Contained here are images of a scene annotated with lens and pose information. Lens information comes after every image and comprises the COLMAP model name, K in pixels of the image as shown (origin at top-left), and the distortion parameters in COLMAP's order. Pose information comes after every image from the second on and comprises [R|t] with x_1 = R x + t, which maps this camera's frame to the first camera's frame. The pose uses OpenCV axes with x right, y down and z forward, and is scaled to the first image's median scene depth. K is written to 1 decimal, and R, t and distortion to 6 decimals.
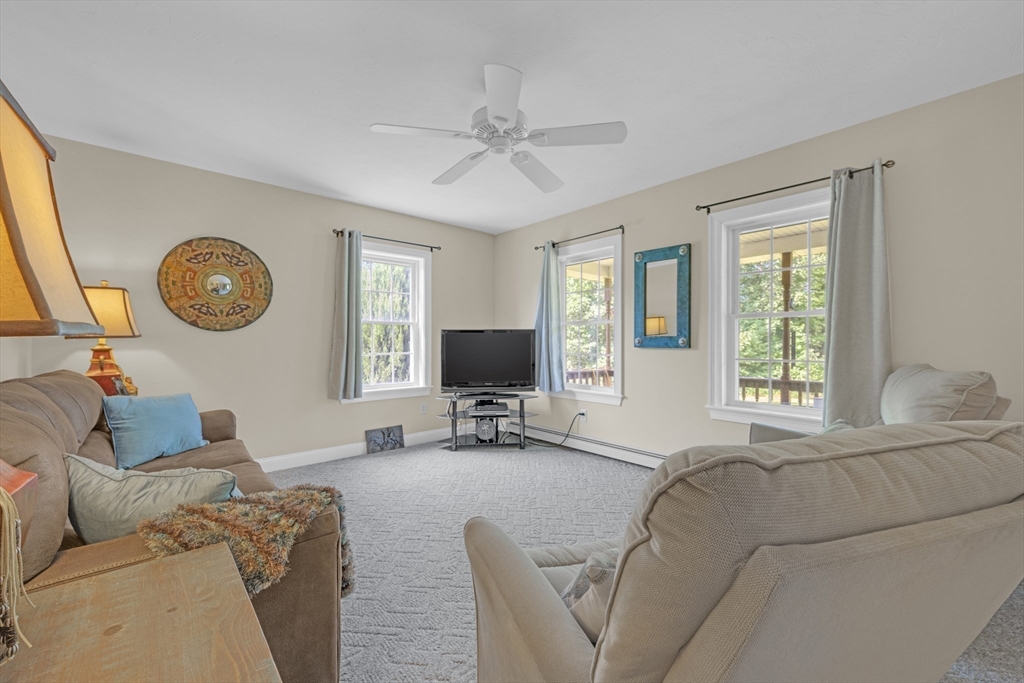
lens RADIAL K [[408.7, 0, 516.6], [0, 408.7, 340.9], [0, 0, 1]] dist [0.000232, -0.000161]
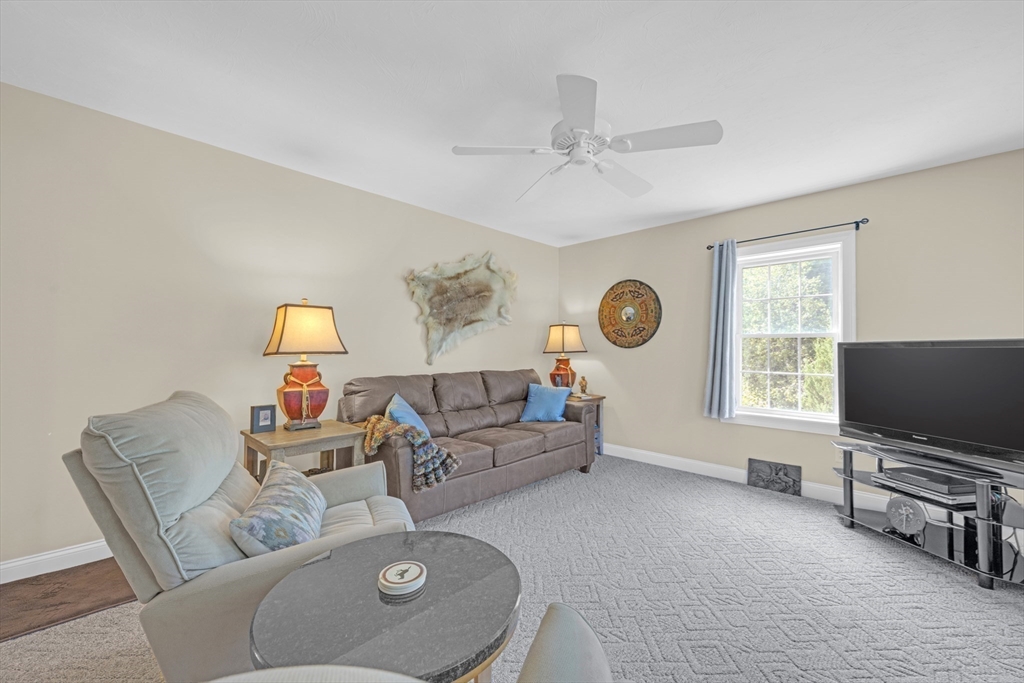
lens RADIAL K [[408.7, 0, 517.1], [0, 408.7, 347.6], [0, 0, 1]] dist [0.000232, -0.000161]
pose [[0.065892, -0.007181, -0.997801, 0.584293], [-0.013285, 0.999879, -0.008073, -0.009359], [0.997738, 0.013788, 0.065789, 0.520791]]
